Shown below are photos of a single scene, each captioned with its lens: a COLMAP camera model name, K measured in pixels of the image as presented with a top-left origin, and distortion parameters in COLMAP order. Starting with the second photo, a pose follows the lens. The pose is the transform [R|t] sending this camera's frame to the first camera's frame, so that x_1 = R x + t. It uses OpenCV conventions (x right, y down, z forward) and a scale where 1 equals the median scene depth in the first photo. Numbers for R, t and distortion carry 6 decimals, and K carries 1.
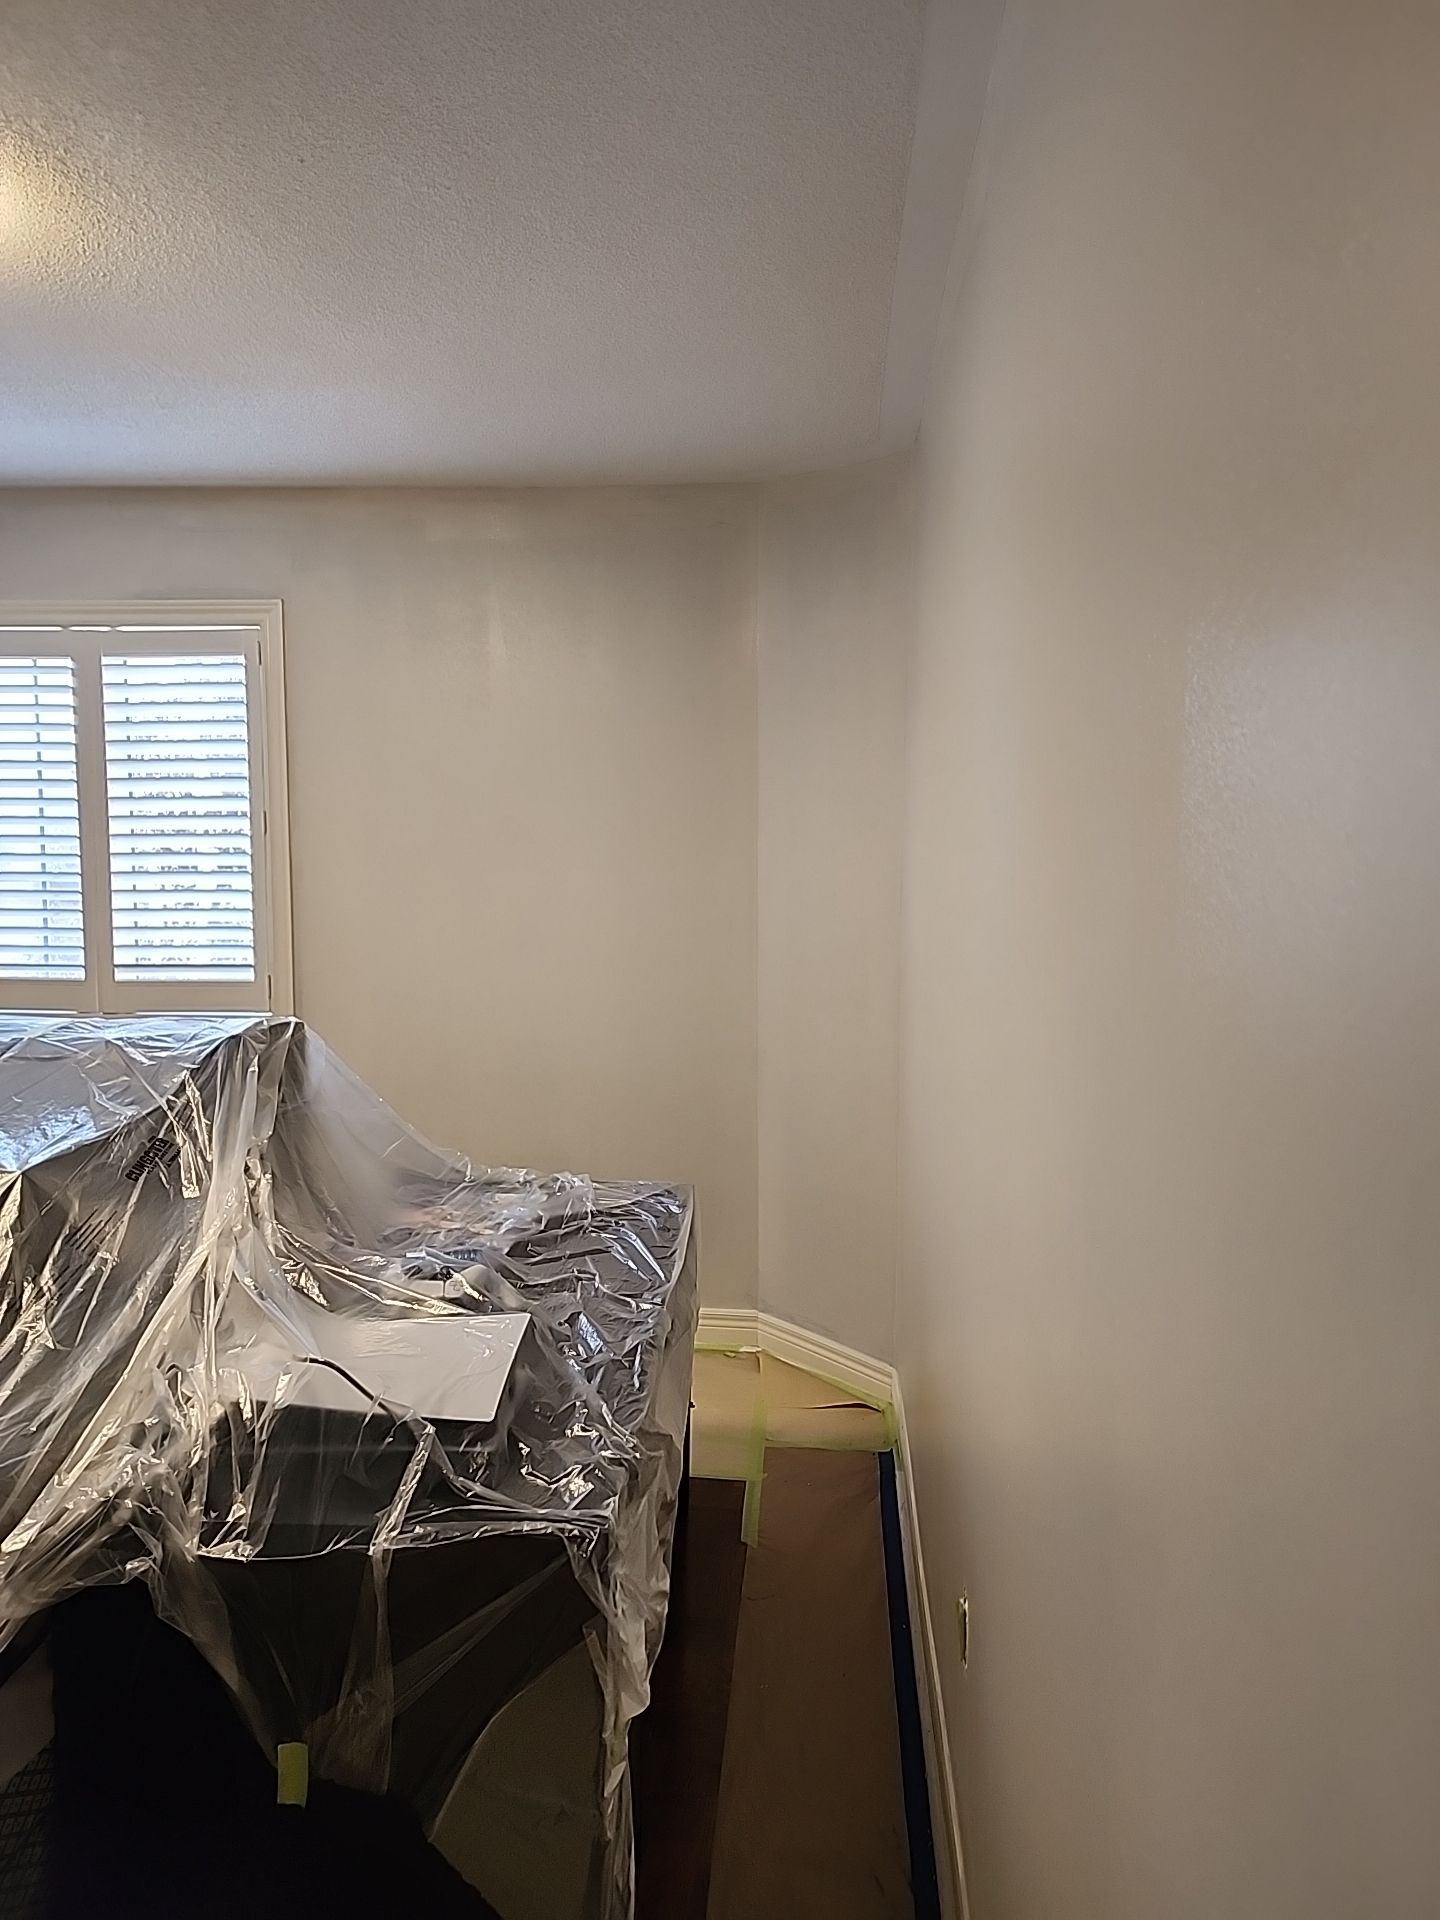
lens RADIAL K [[1318.8, 0, 761.0], [0, 1318.8, 954.5], [0, 0, 1]] dist [0.039085, -0.033096]
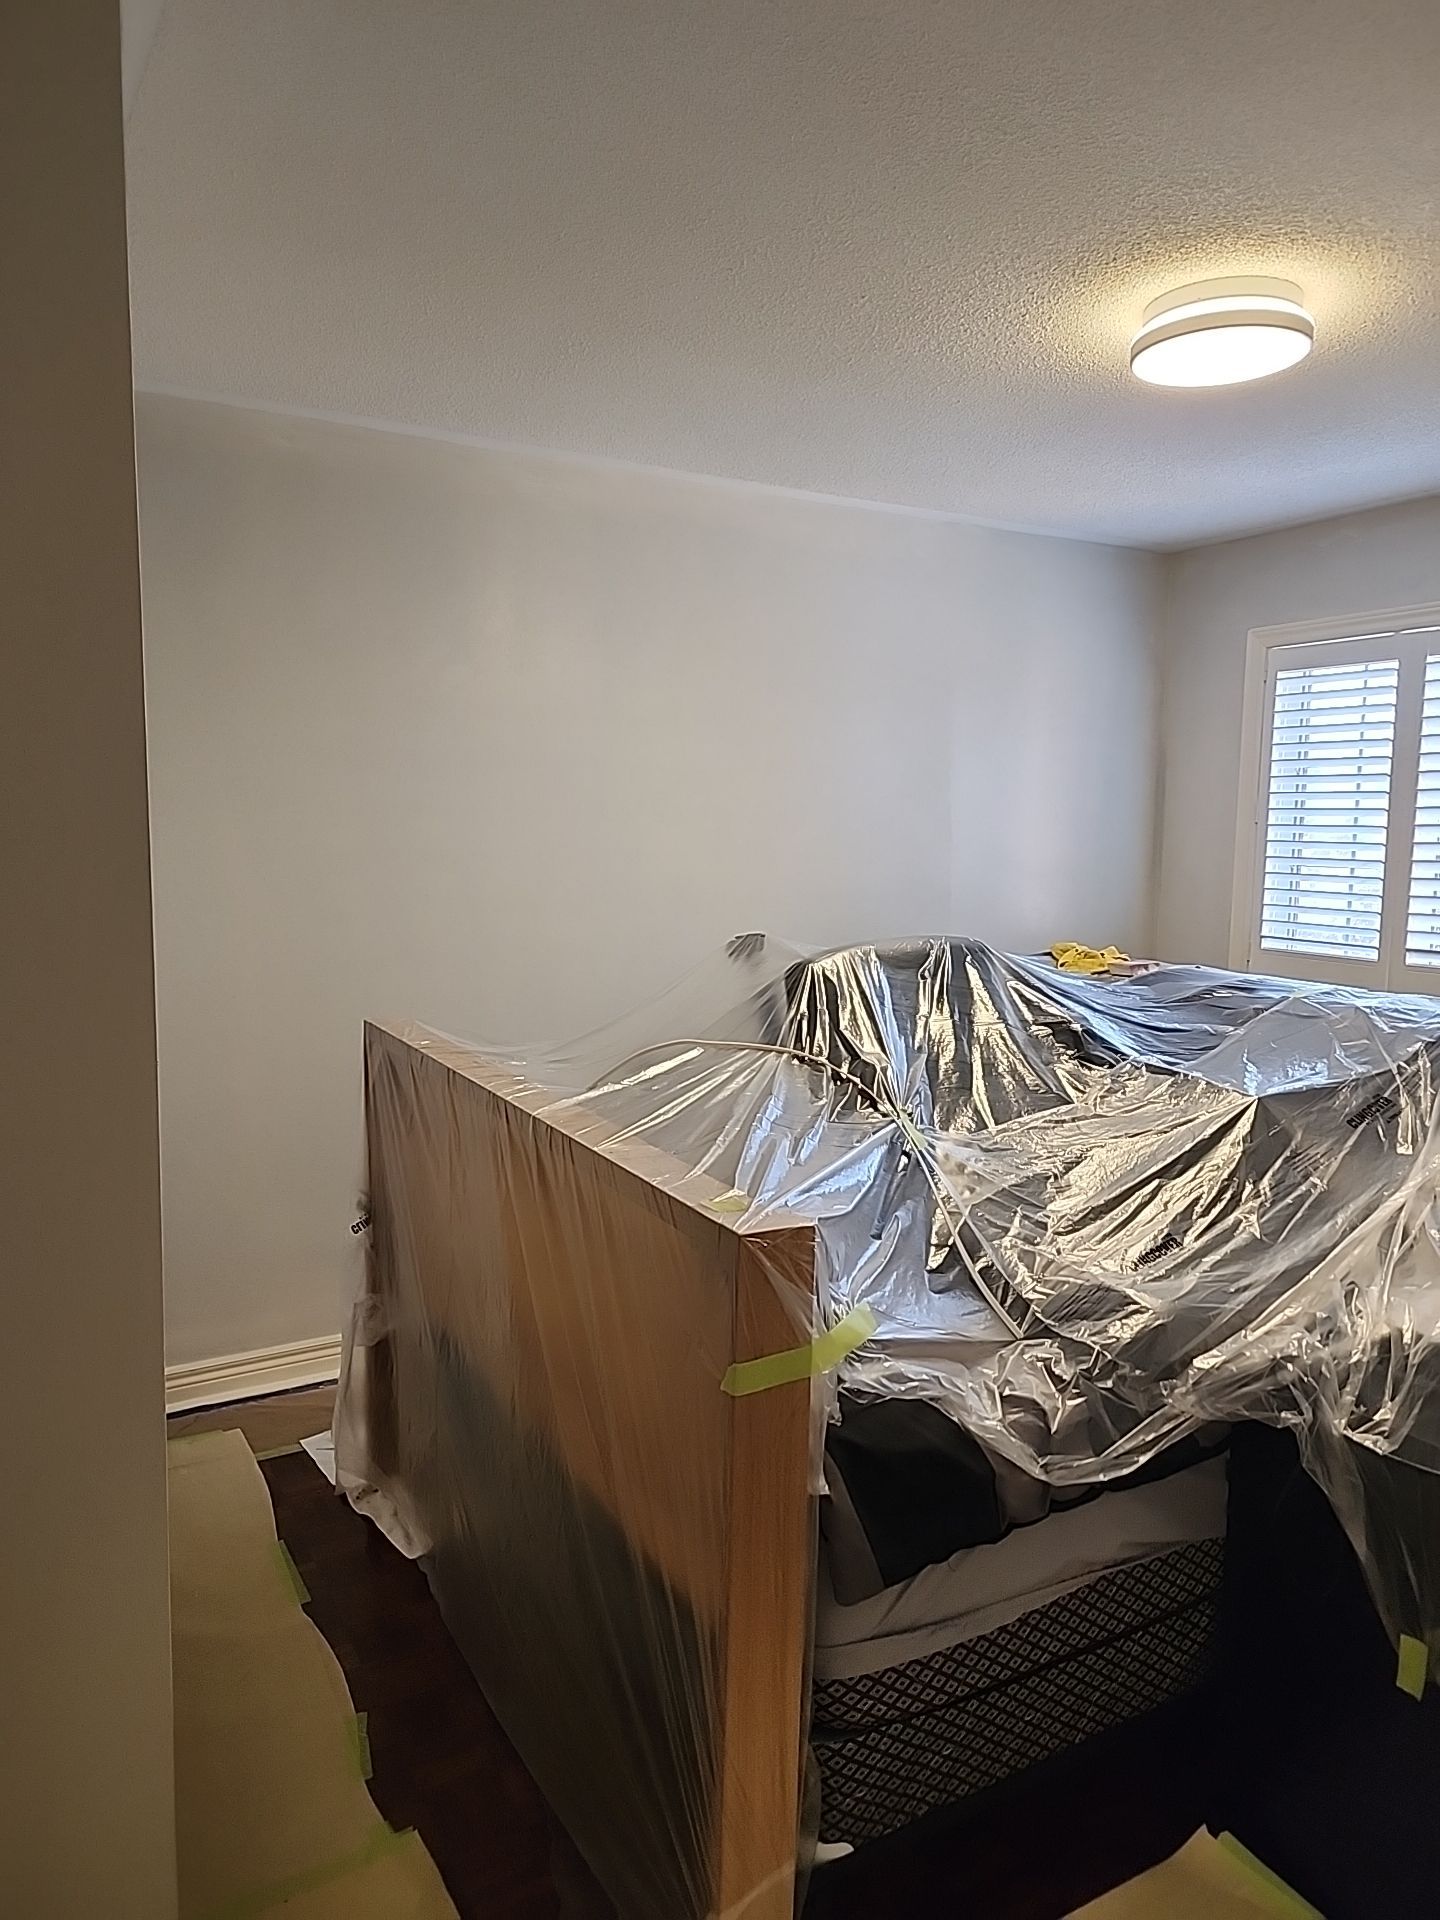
lens RADIAL K [[1318.8, 0, 717.0], [0, 1318.8, 949.0], [0, 0, 1]] dist [0.039085, -0.033096]
pose [[0.567929, 0.085056, -0.818671, 0.167028], [-0.083470, 0.995470, 0.045519, 0.013788], [0.818834, 0.042483, 0.572456, -0.128798]]
